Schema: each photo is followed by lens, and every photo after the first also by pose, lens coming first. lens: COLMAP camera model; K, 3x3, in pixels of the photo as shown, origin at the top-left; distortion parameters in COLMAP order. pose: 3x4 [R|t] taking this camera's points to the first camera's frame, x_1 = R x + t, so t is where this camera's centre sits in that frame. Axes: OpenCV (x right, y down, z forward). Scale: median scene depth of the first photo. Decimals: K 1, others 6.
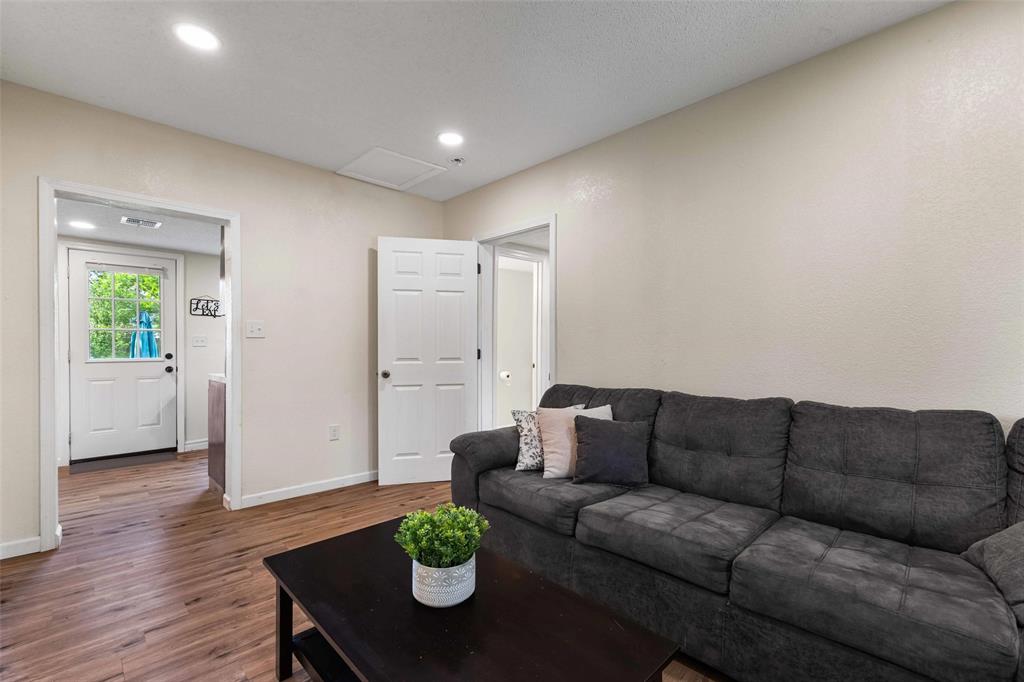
lens RADIAL K [[444.4, 0, 511.8], [0, 444.4, 337.2], [0, 0, 1]] dist [0.008376, -0.000442]
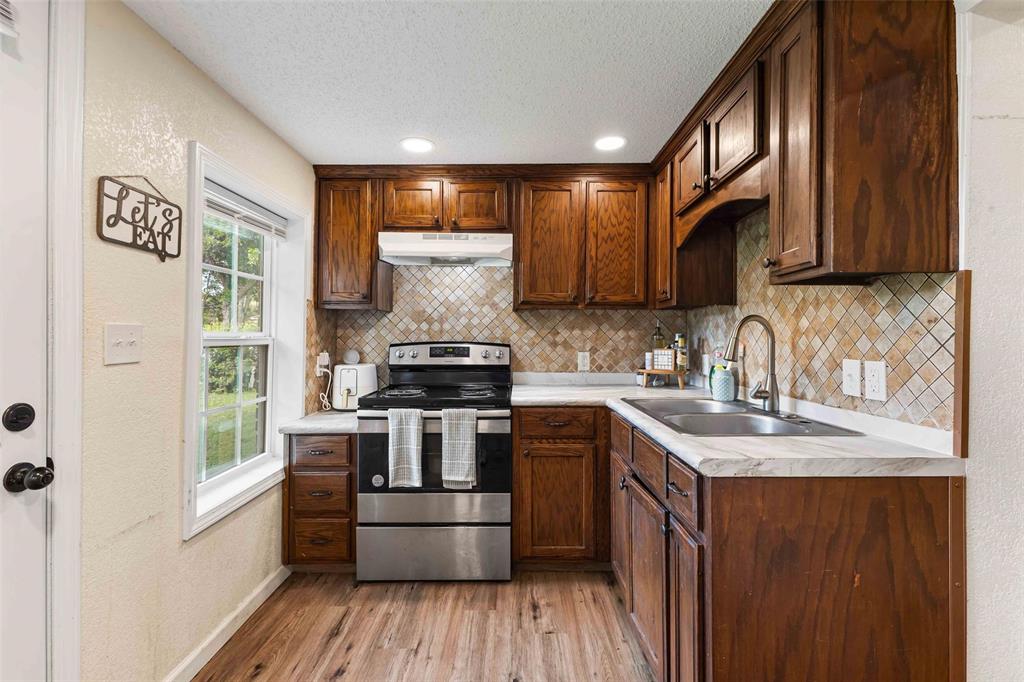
lens RADIAL K [[444.4, 0, 511.8], [0, 444.4, 337.2], [0, 0, 1]] dist [0.008376, -0.000442]
pose [[0.697040, 0.001841, 0.717030, -0.730189], [-0.006256, 0.999974, 0.003514, 0.002944], [-0.717005, -0.006936, 0.697033, 0.651454]]
